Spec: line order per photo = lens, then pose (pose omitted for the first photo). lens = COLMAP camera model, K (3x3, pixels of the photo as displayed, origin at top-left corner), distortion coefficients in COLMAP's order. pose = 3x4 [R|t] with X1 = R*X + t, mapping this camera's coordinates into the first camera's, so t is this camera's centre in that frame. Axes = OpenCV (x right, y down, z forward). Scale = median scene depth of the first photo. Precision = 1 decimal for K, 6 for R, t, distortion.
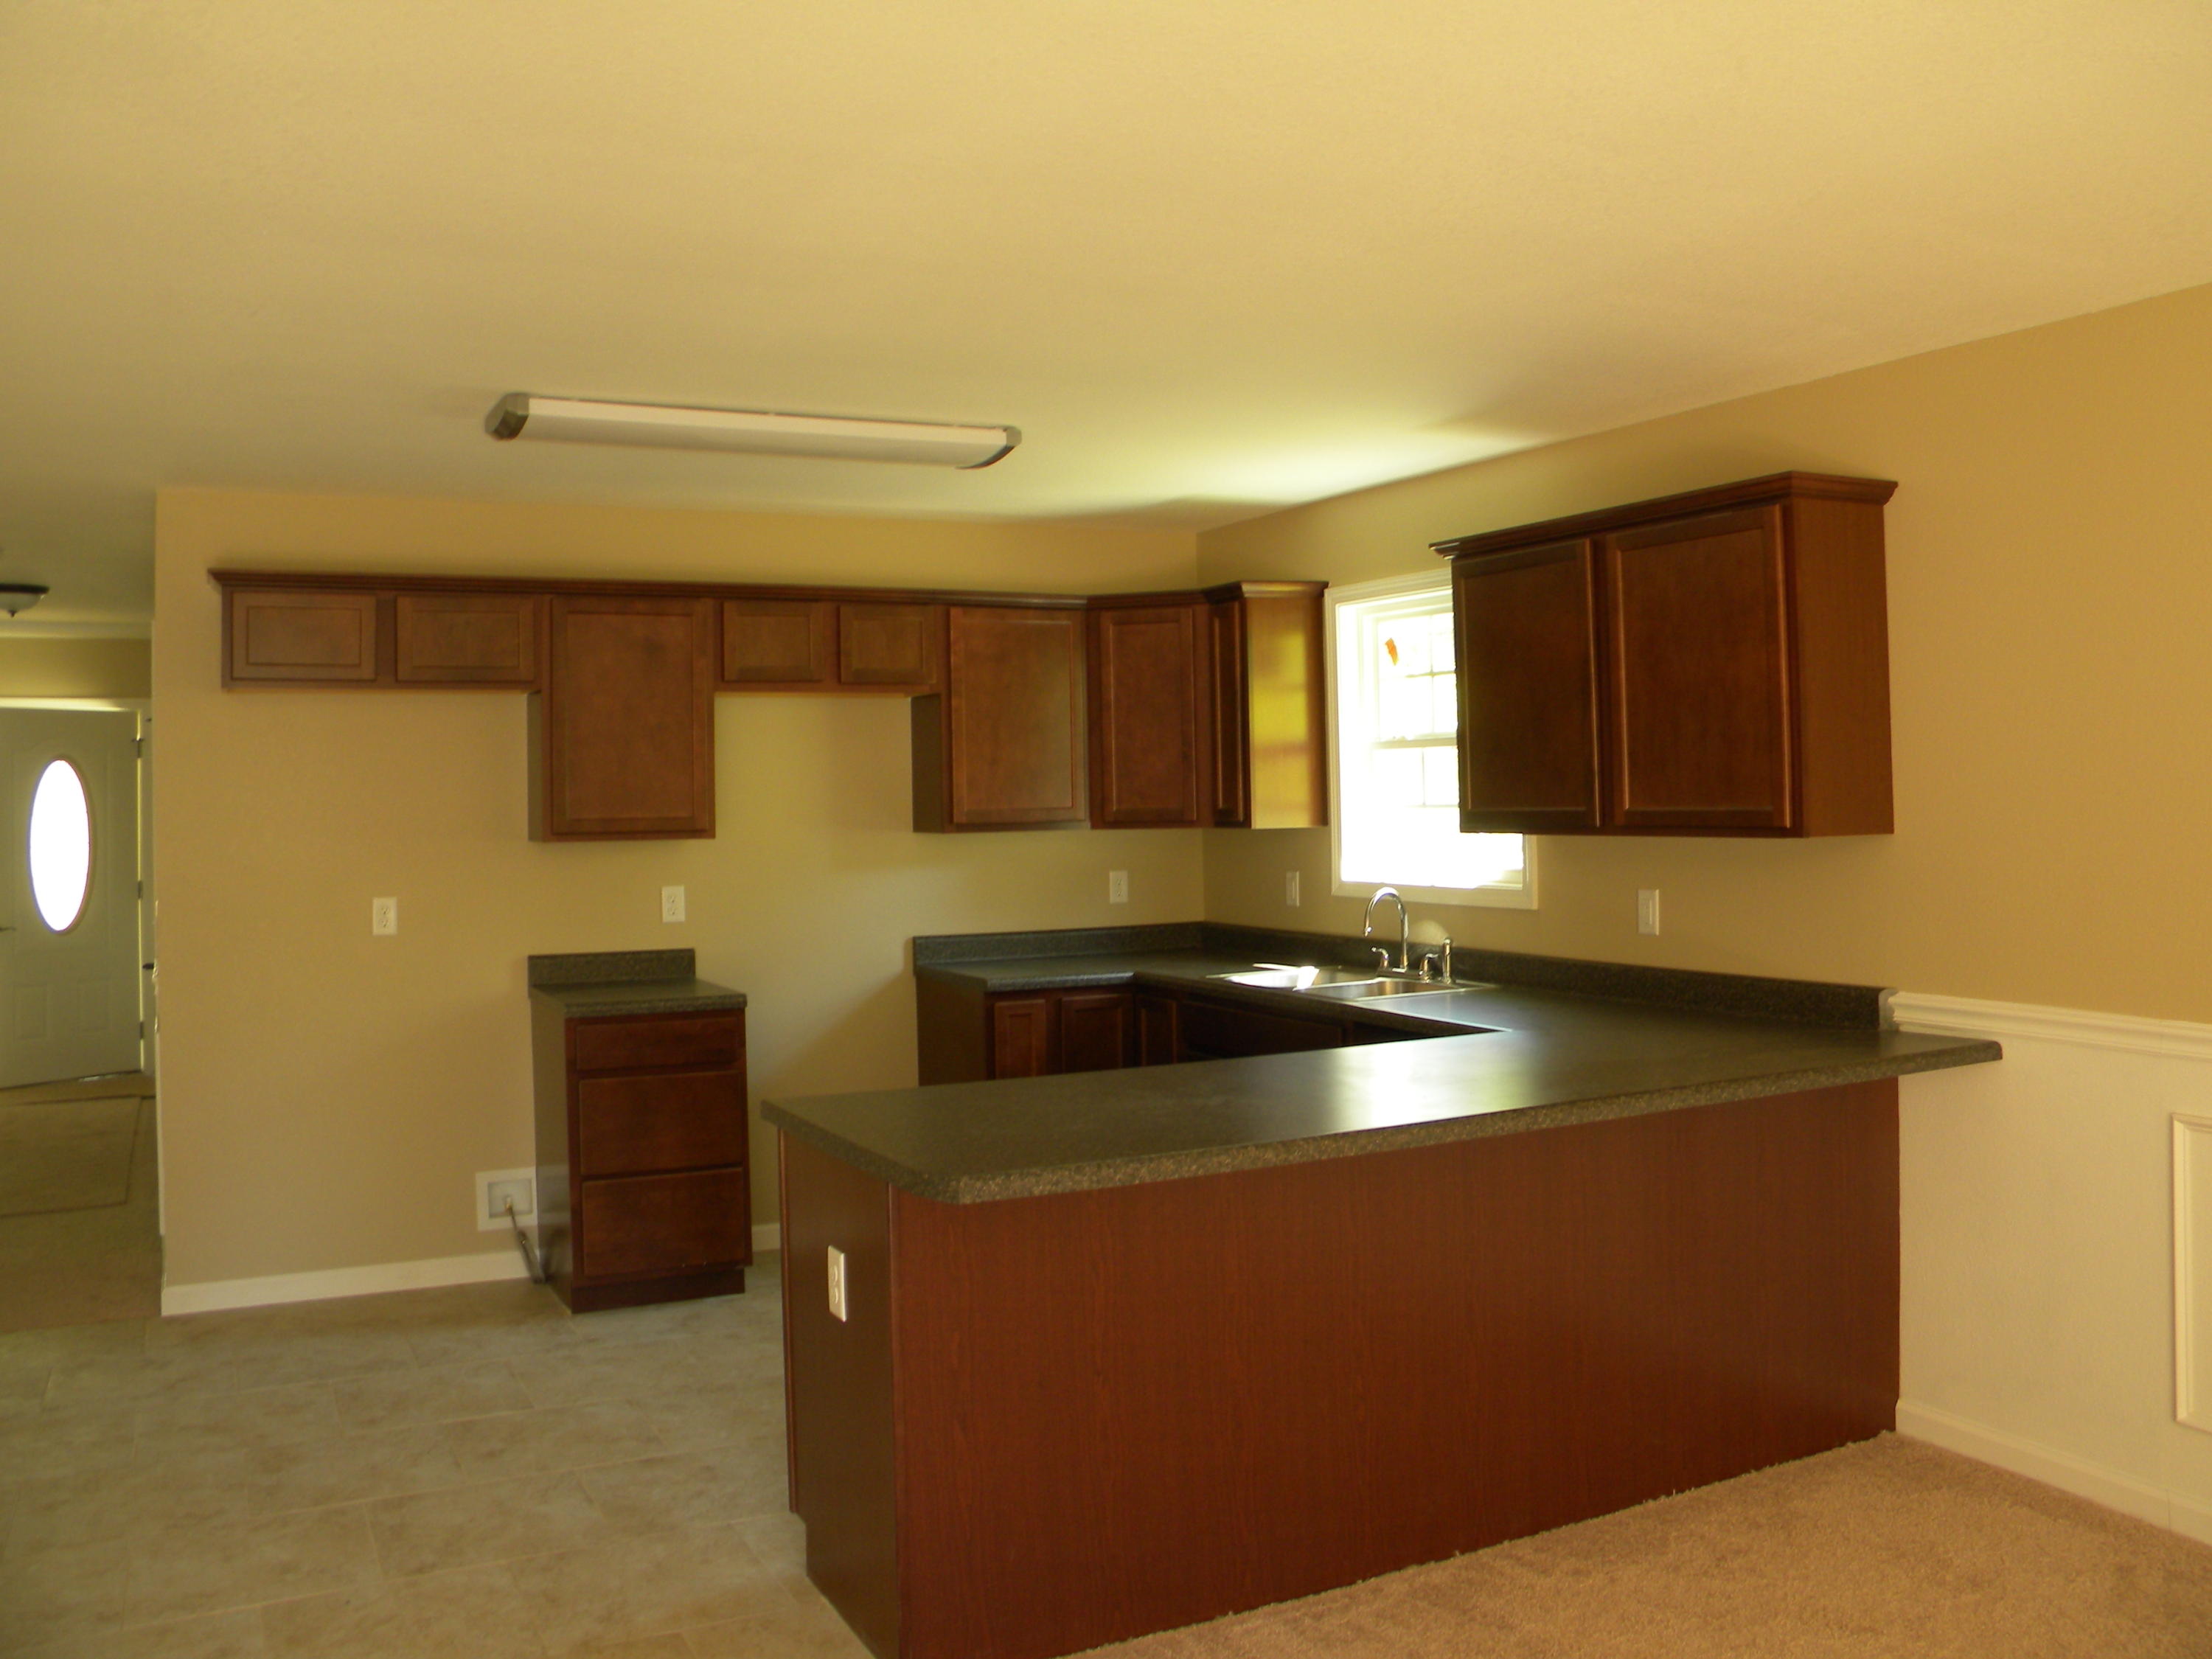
lens RADIAL K [[1880.6, 0, 1103.6], [0, 1880.6, 761.5], [0, 0, 1]] dist [-0.197076, 0.176837]
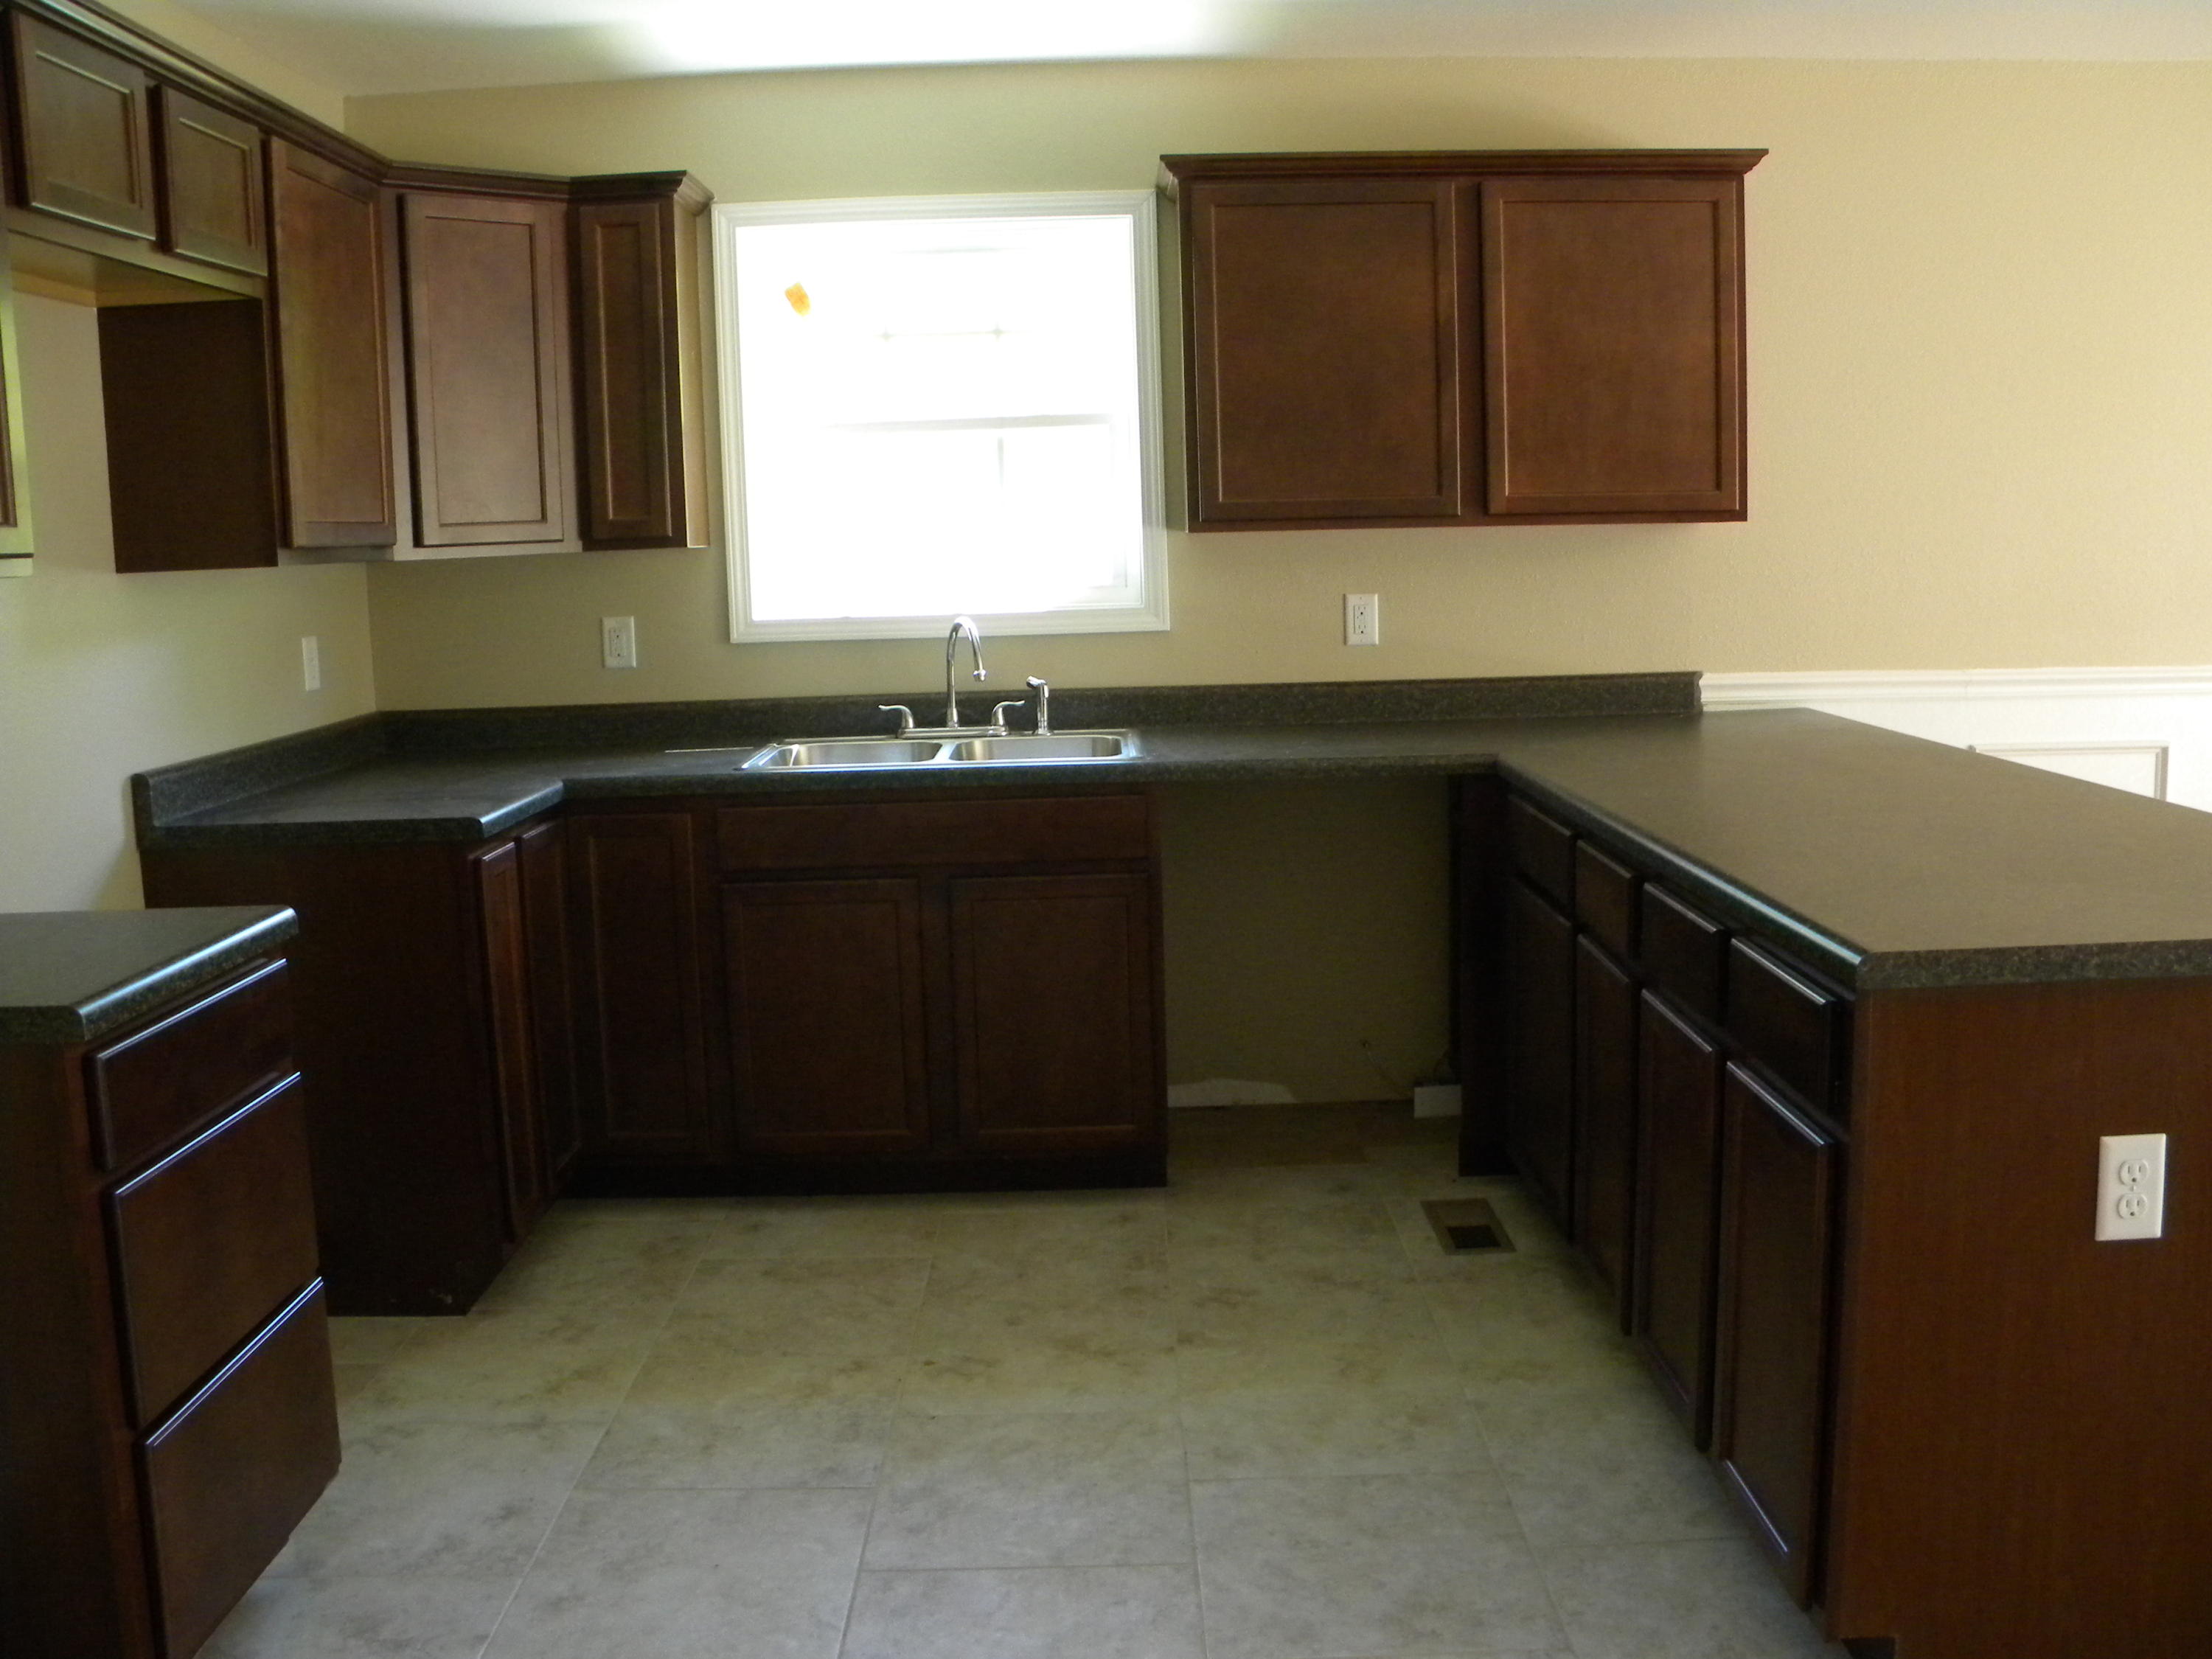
lens RADIAL K [[1880.6, 0, 1103.6], [0, 1880.6, 761.5], [0, 0, 1]] dist [-0.197076, 0.176837]
pose [[0.436280, -0.101770, 0.894037, -0.503882], [0.005287, 0.993856, 0.110552, 0.043277], [-0.899795, -0.043505, 0.434138, 0.638362]]
